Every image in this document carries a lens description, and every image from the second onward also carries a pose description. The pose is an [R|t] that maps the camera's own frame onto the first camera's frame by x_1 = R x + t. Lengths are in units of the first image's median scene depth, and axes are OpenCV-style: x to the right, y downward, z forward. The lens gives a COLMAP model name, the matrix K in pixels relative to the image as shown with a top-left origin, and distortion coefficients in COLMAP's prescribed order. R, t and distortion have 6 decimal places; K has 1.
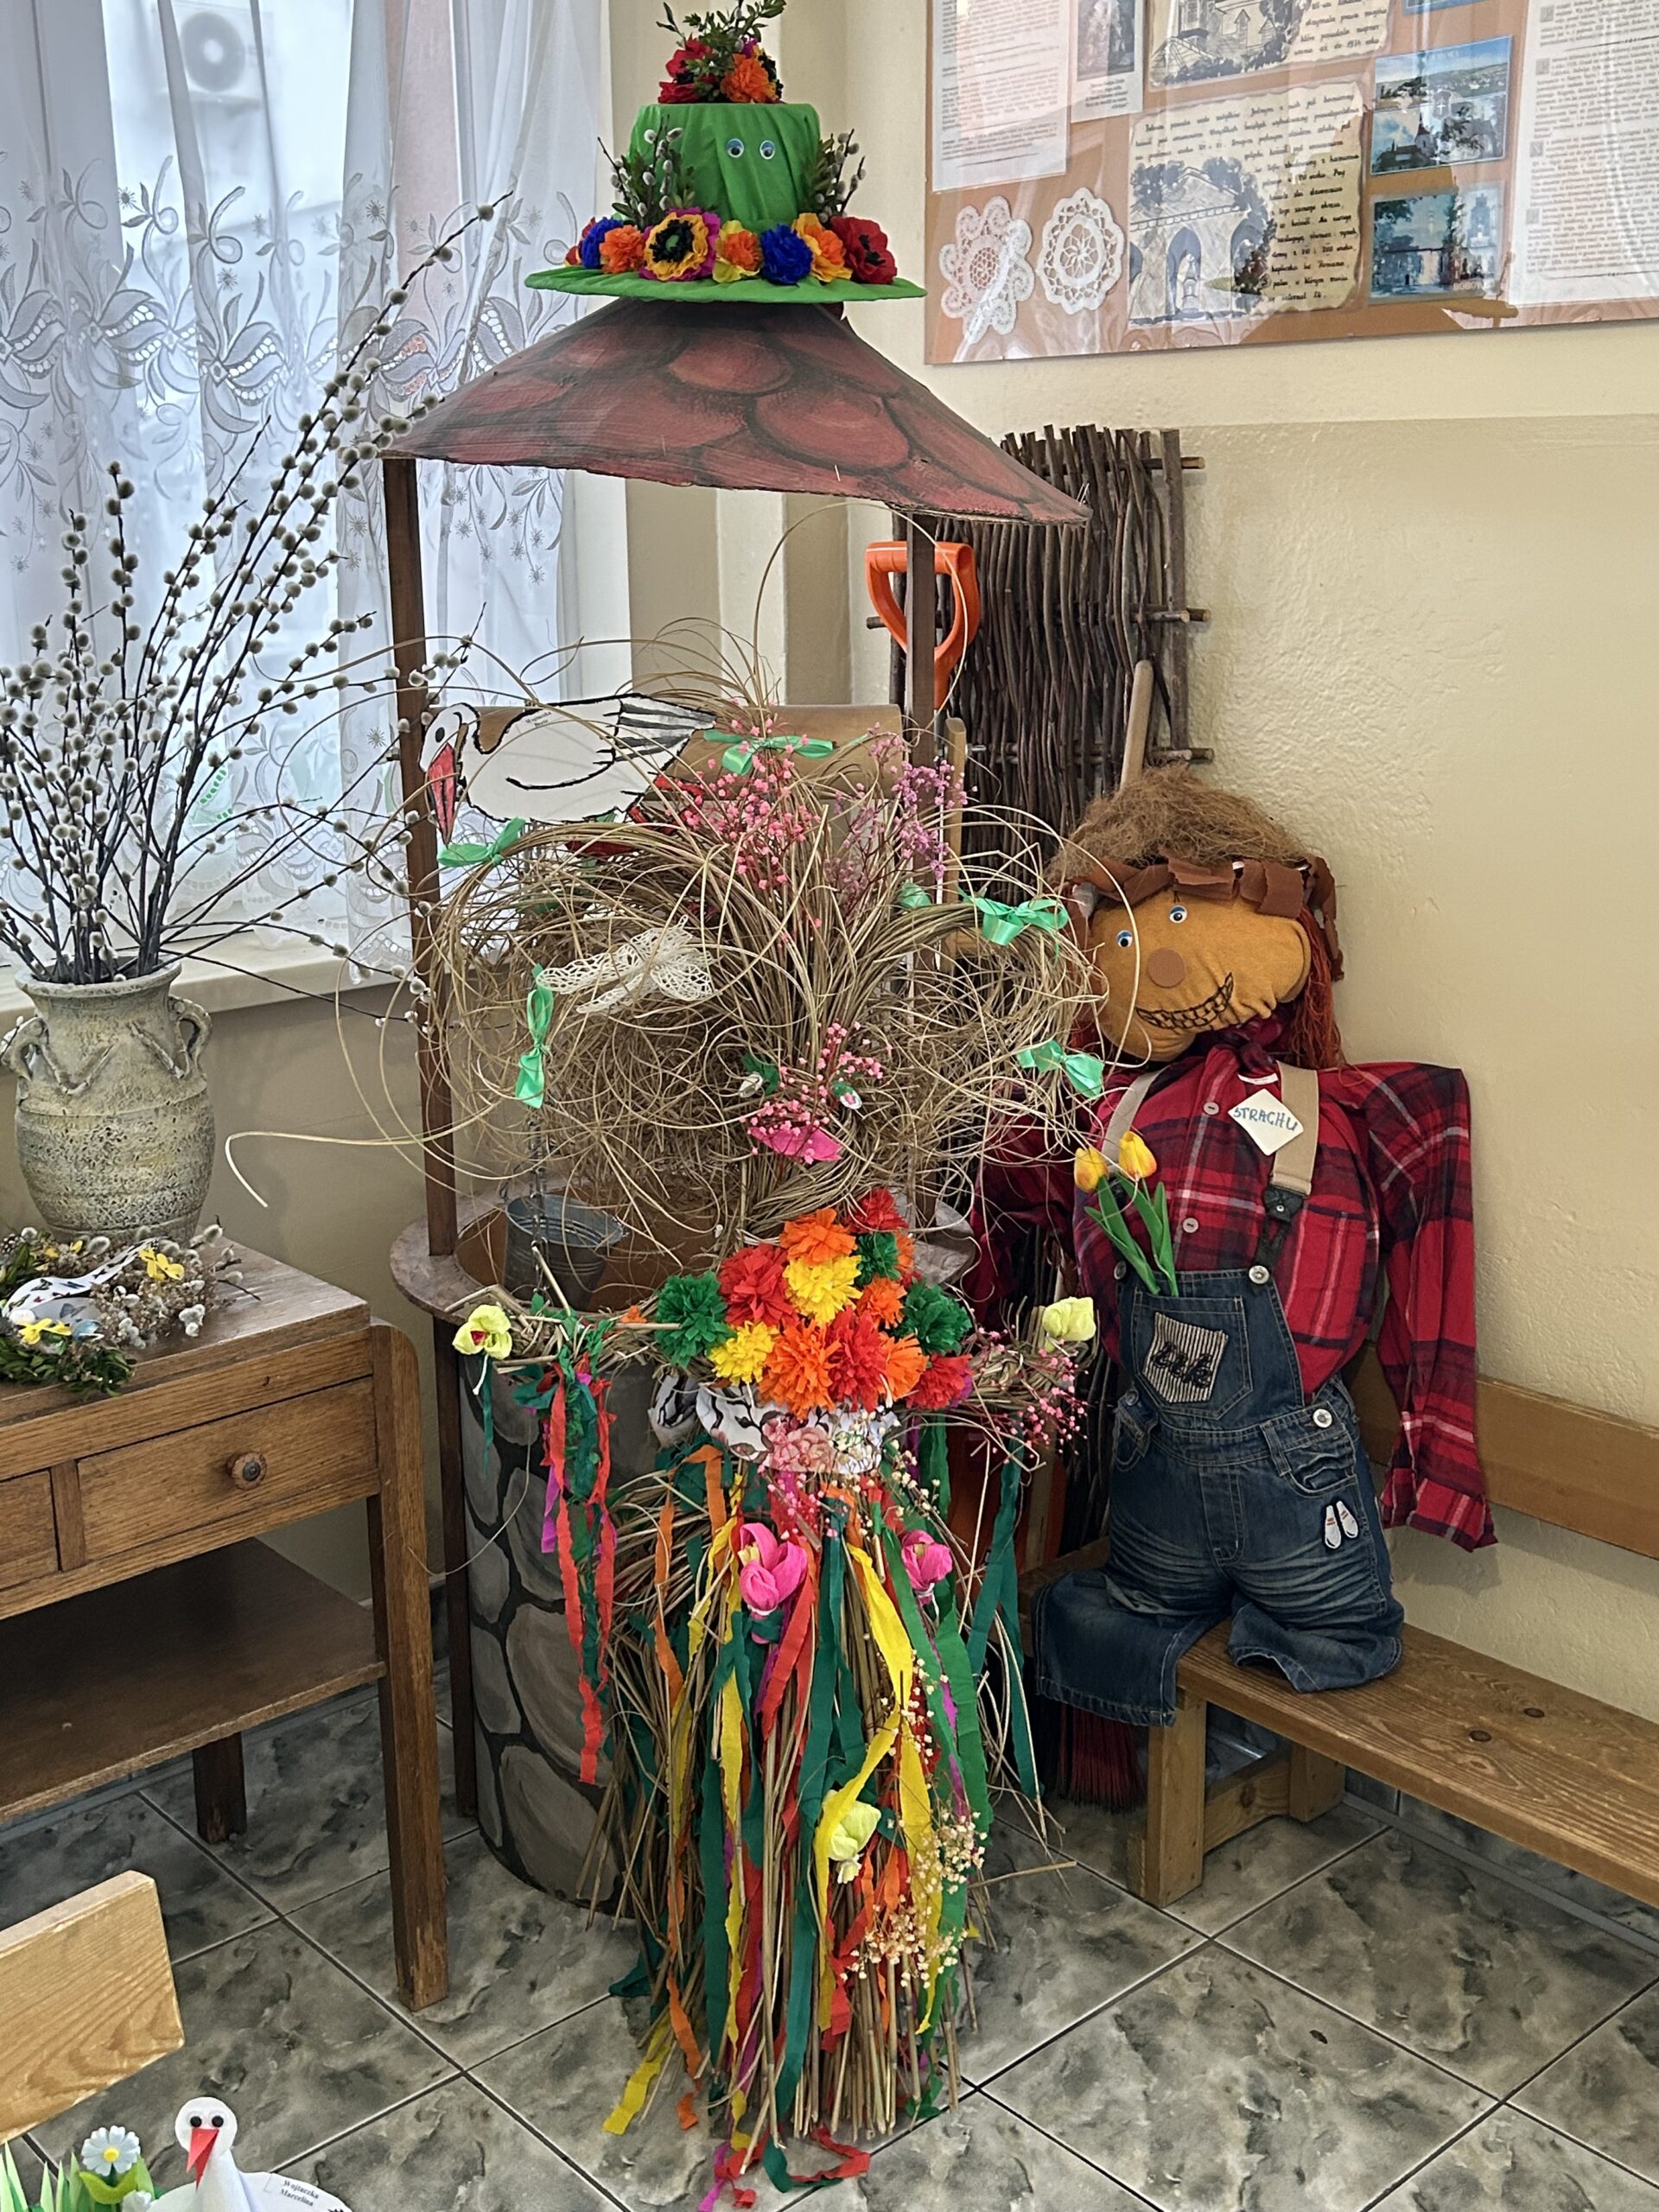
lens RADIAL K [[2377.5, 0, 820.4], [0, 2377.5, 1084.1], [0, 0, 1]] dist [0.164382, -0.408043]
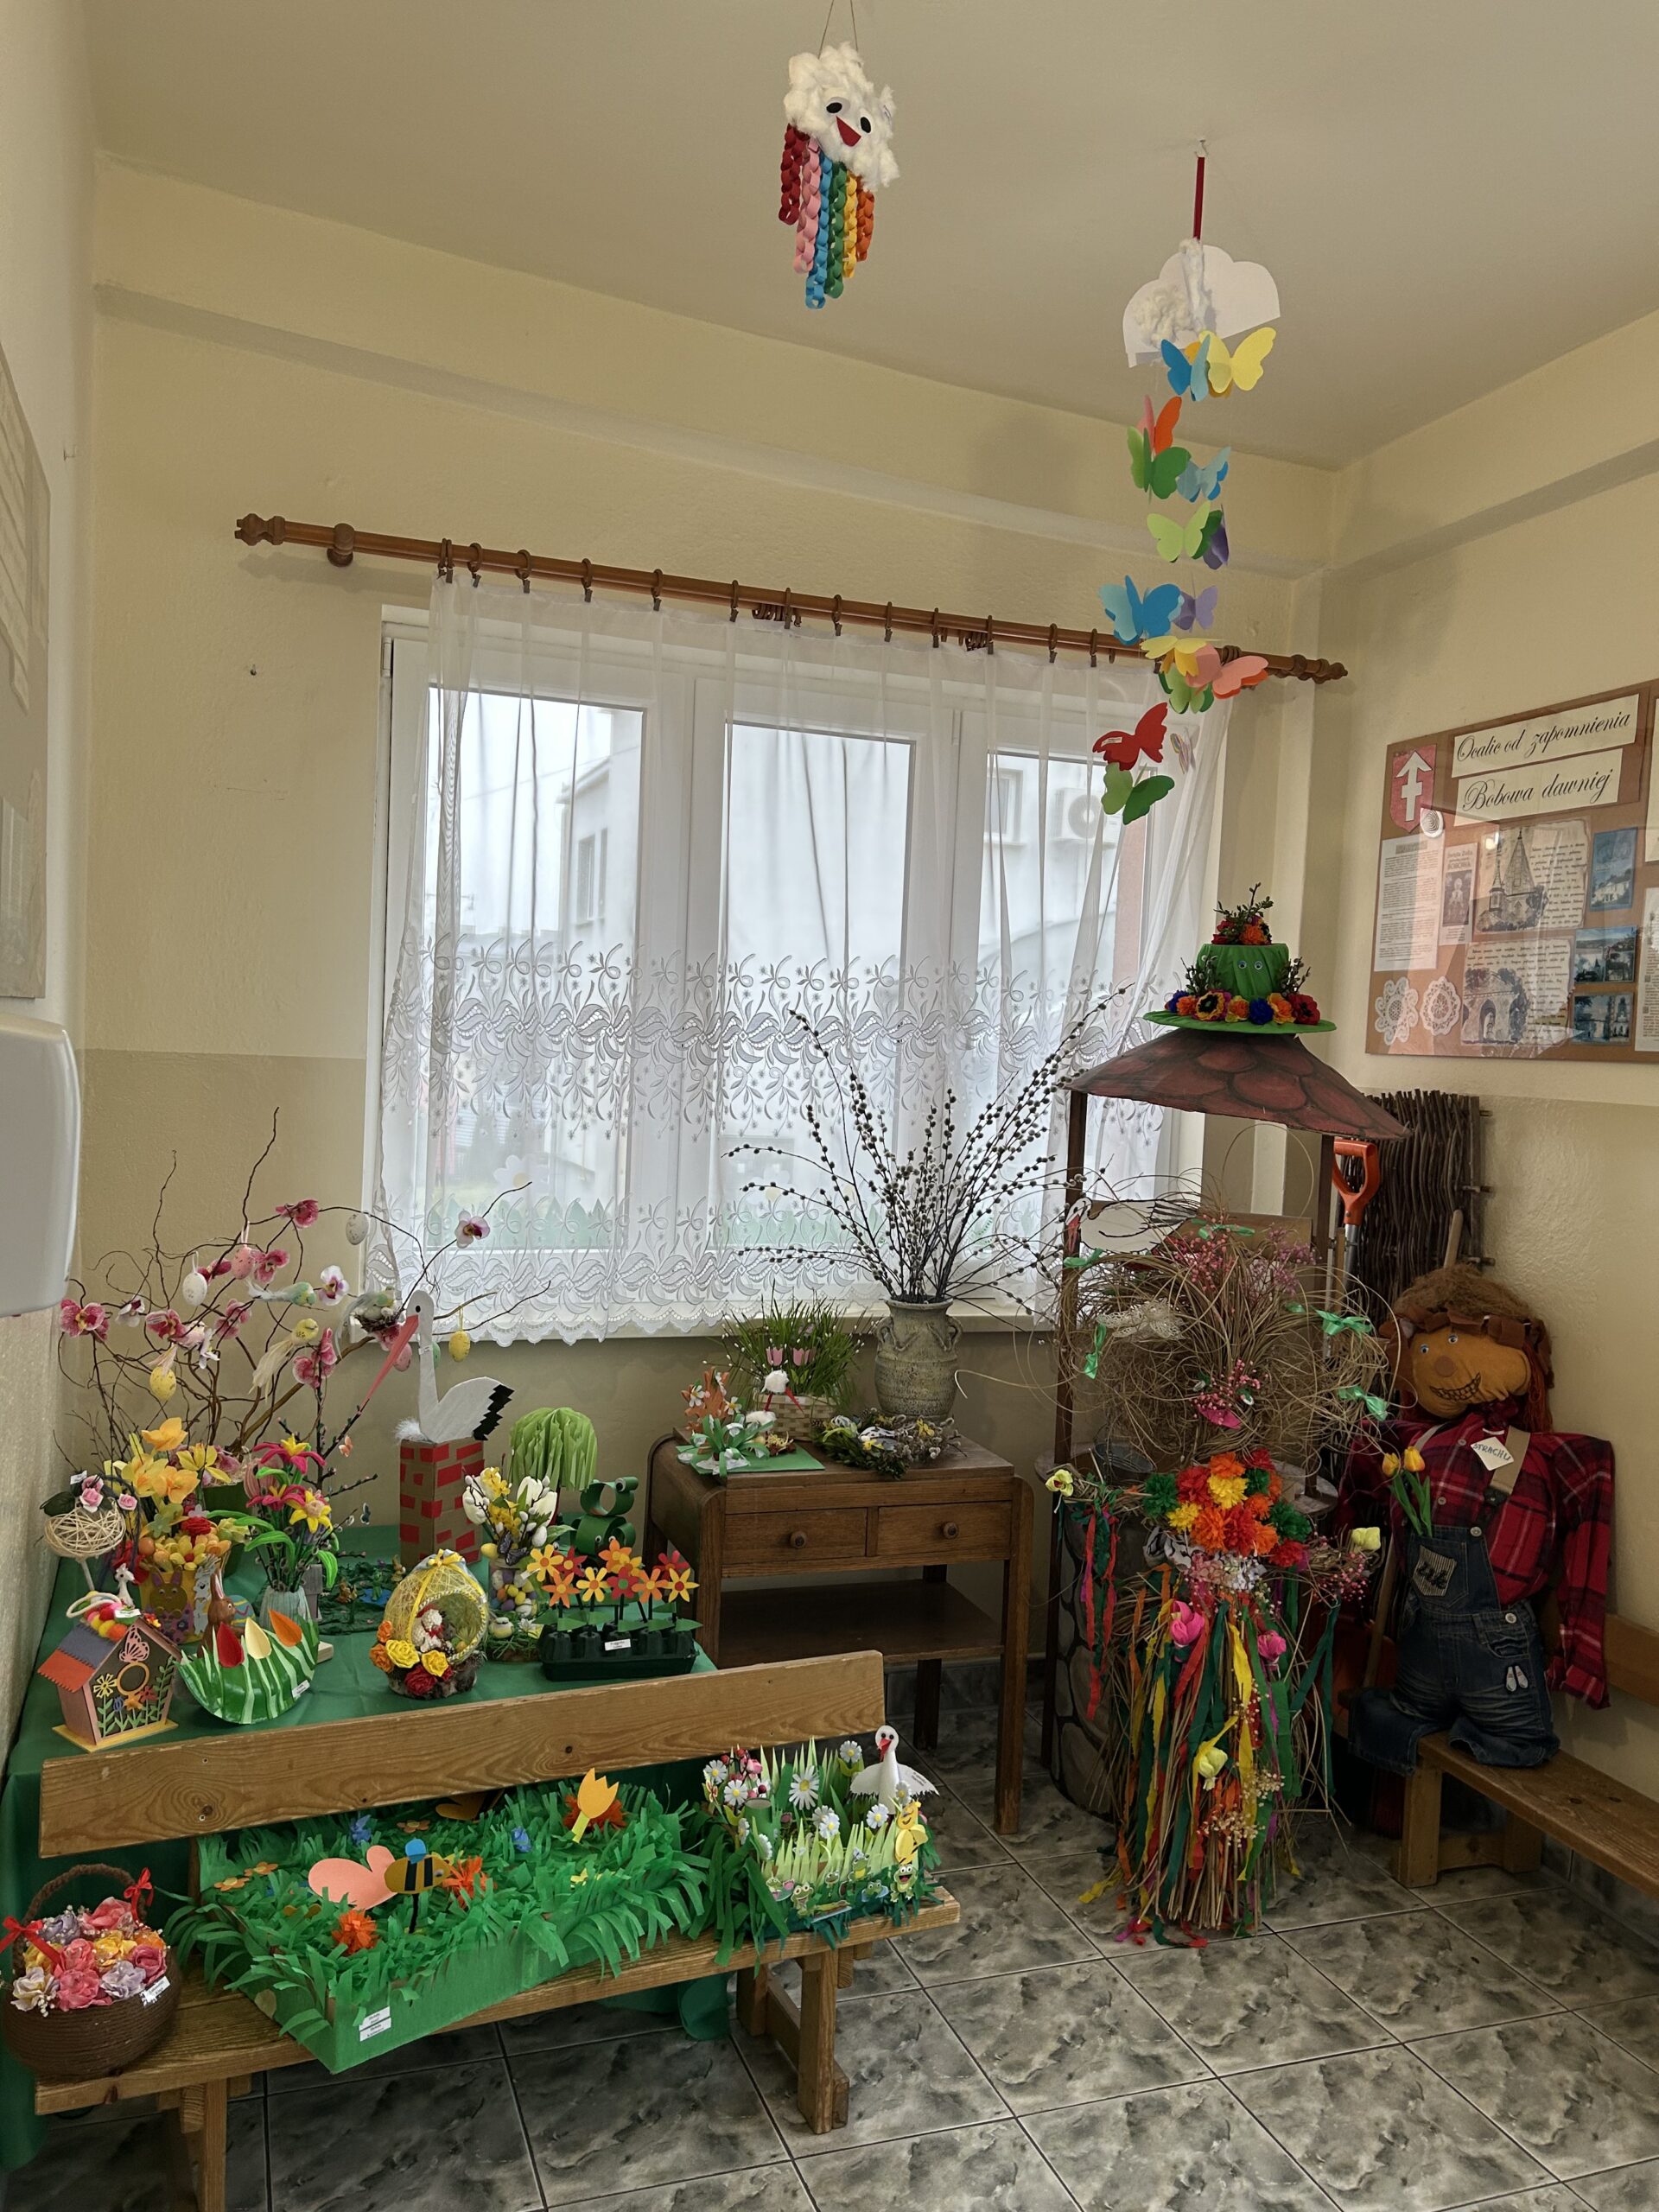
lens RADIAL K [[1665.7, 0, 829.5], [0, 1665.7, 1106.0], [0, 0, 1]] dist [0.065350, -0.094750]
pose [[0.926178, 0.068455, -0.370822, 0.191981], [-0.146756, 0.971290, -0.187238, 0.081792], [0.347358, 0.227835, 0.909634, -0.499225]]
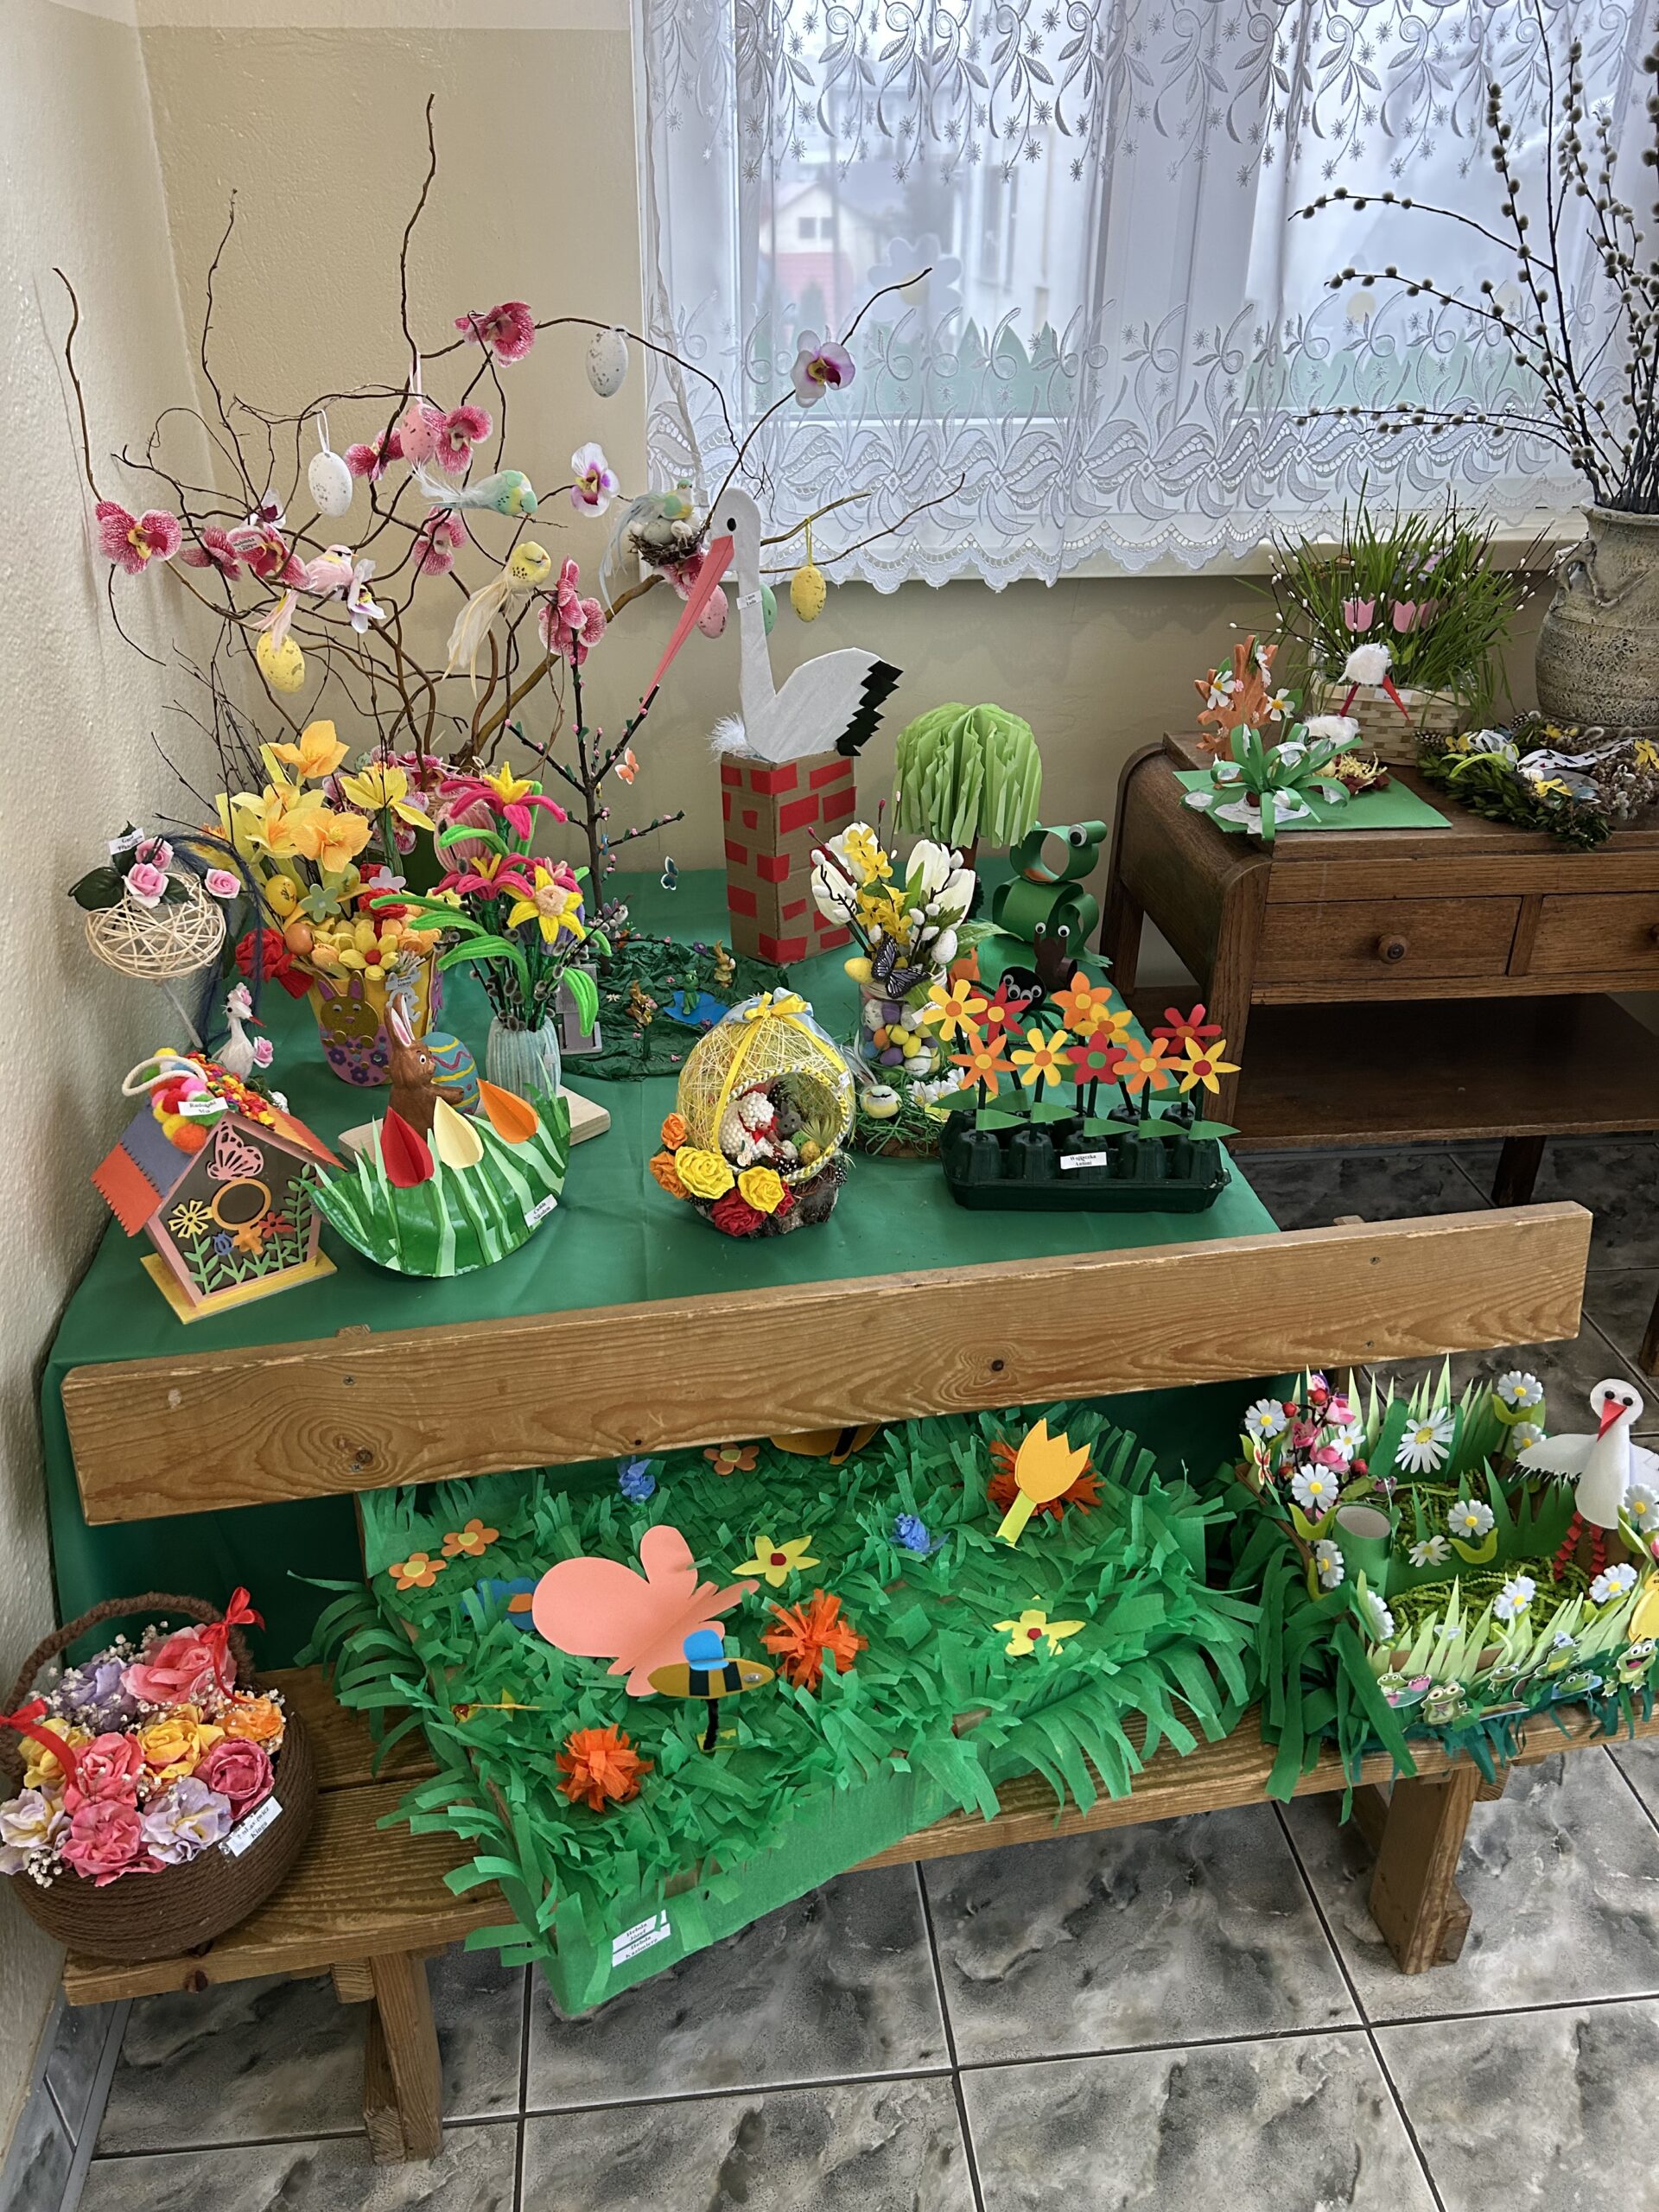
lens RADIAL K [[1665.7, 0, 829.5], [0, 1665.7, 1106.0], [0, 0, 1]] dist [0.065350, -0.094750]
pose [[0.816229, 0.291642, -0.498714, -0.126033], [-0.159661, 0.943483, 0.290427, 0.056448], [0.555229, -0.157430, 0.816662, 0.034657]]
